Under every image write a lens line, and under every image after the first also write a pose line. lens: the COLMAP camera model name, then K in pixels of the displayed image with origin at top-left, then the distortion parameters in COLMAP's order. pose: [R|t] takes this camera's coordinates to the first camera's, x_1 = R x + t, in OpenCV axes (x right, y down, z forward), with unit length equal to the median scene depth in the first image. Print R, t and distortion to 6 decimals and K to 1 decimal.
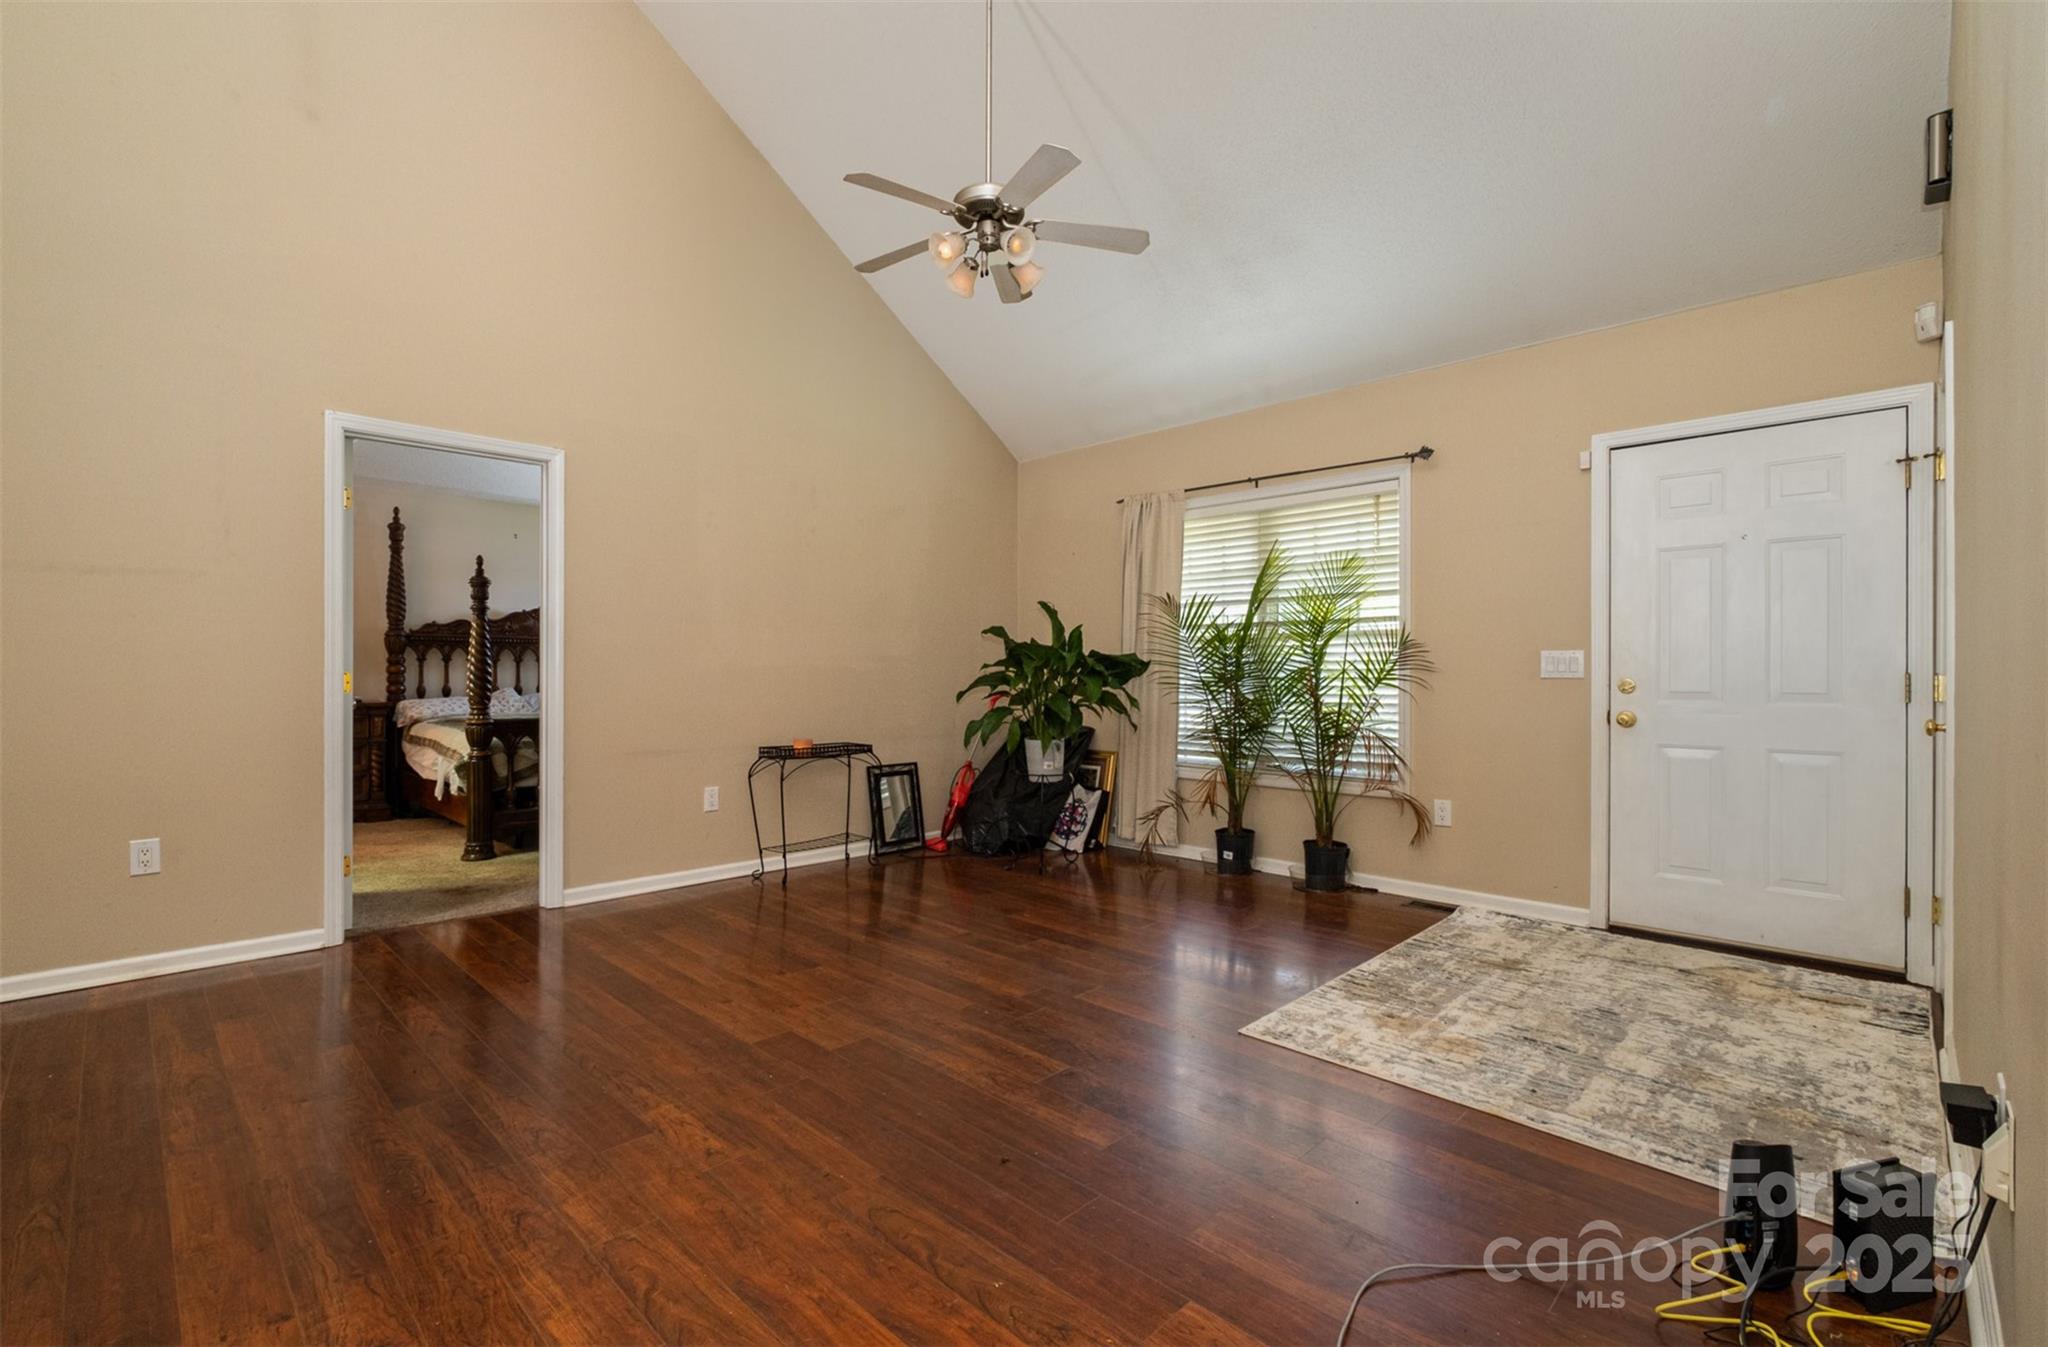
lens RADIAL K [[889.8, 0, 1014.1], [0, 889.8, 675.4], [0, 0, 1]] dist [-0.004487, -0.000053]
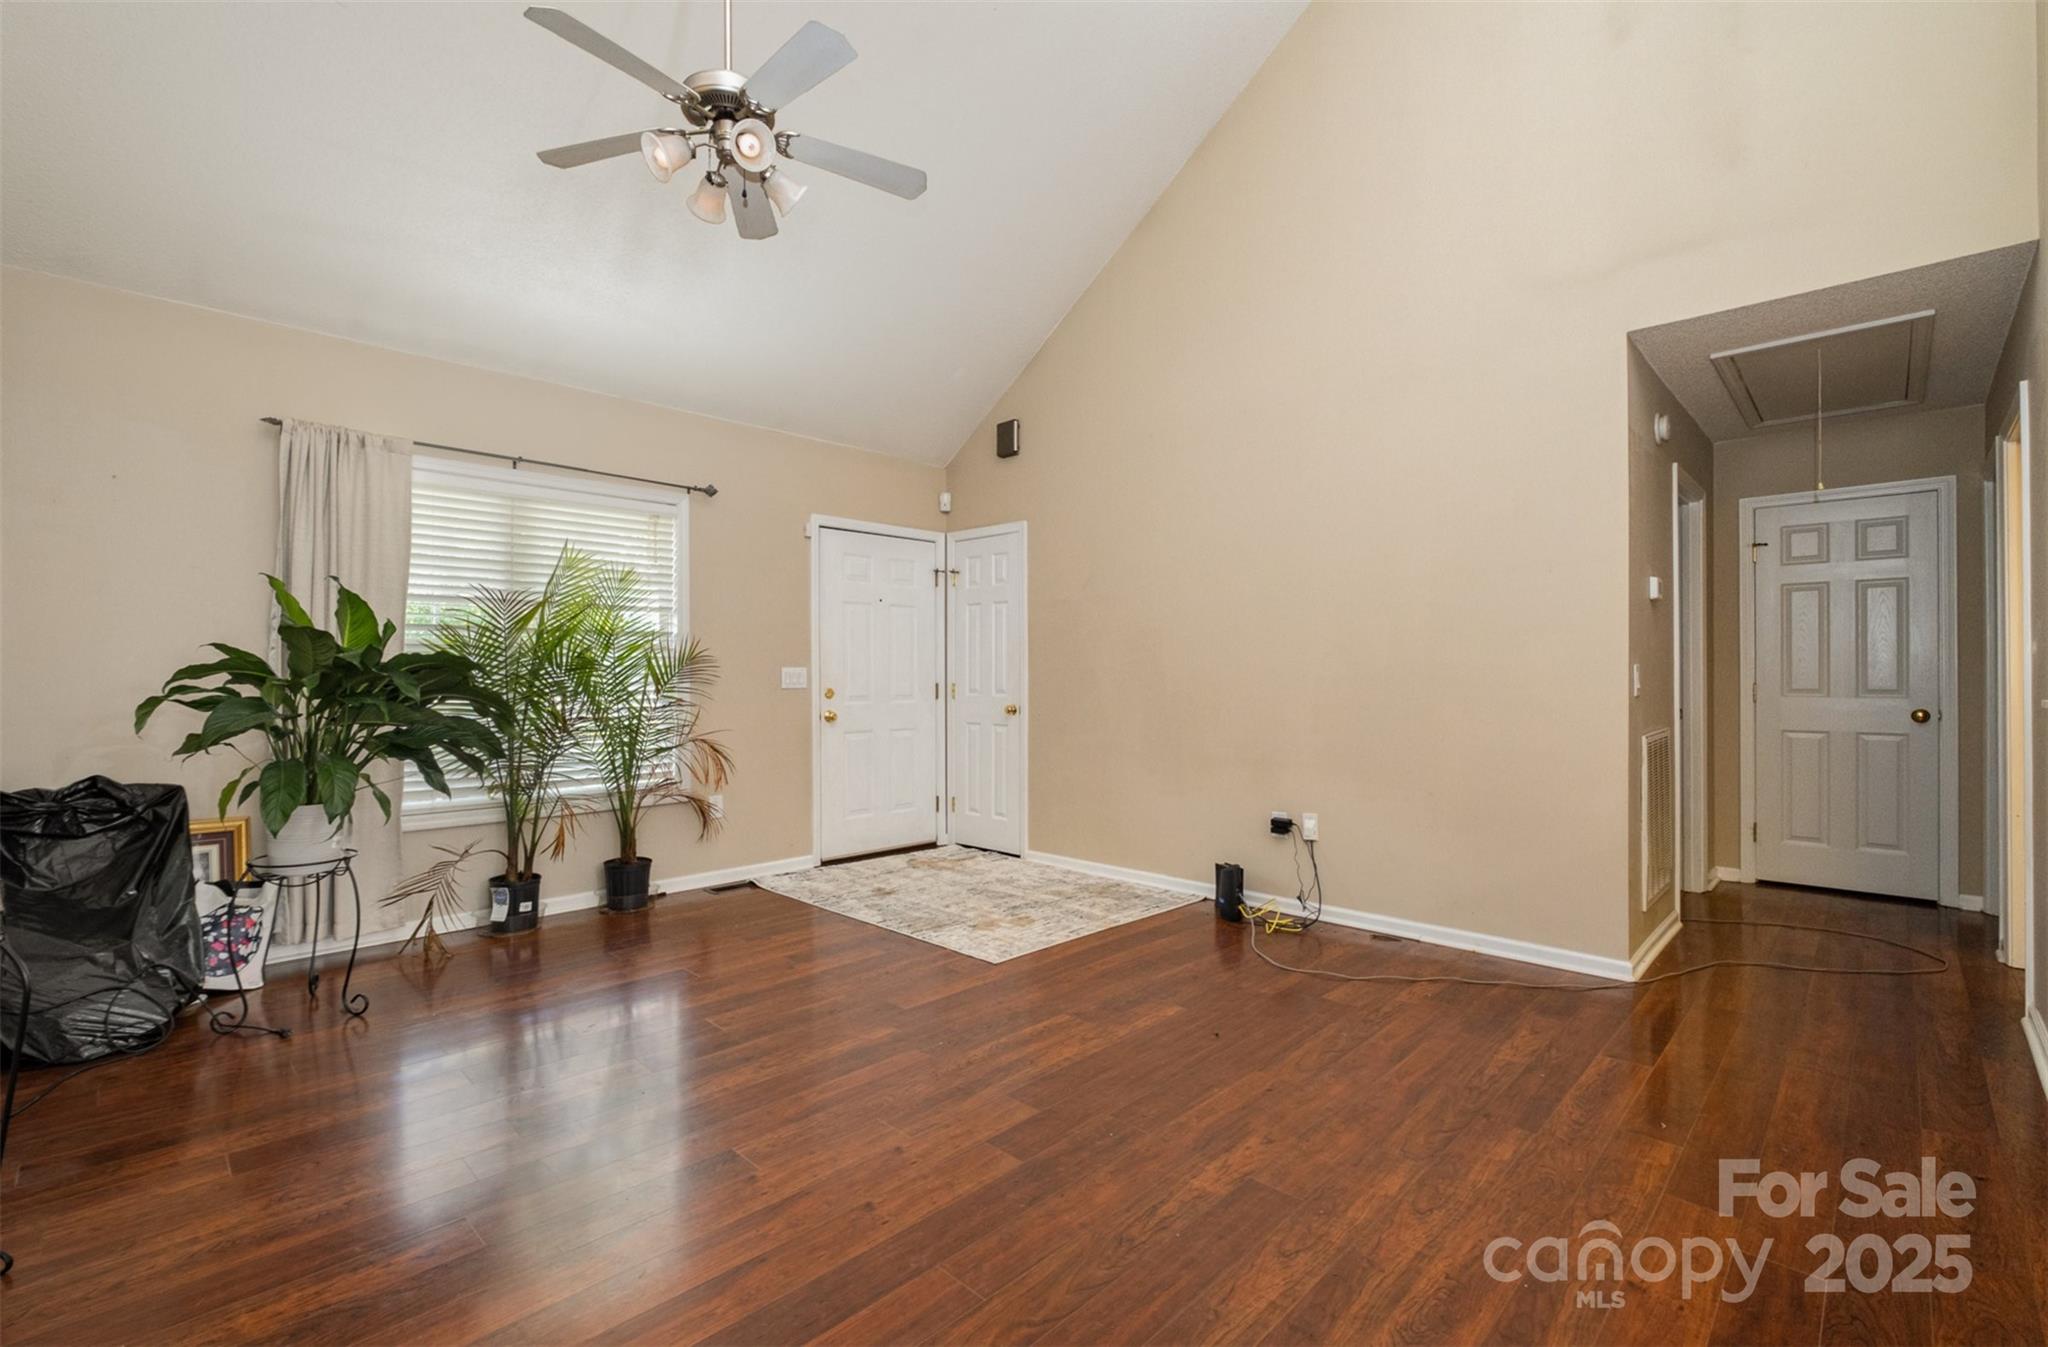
lens RADIAL K [[889.8, 0, 1014.1], [0, 889.8, 675.4], [0, 0, 1]] dist [-0.004487, -0.000053]
pose [[0.007462, -0.001894, 0.999970, -0.836048], [0.003706, 0.999991, 0.001866, -0.020622], [-0.999965, 0.003692, 0.007469, 0.760895]]
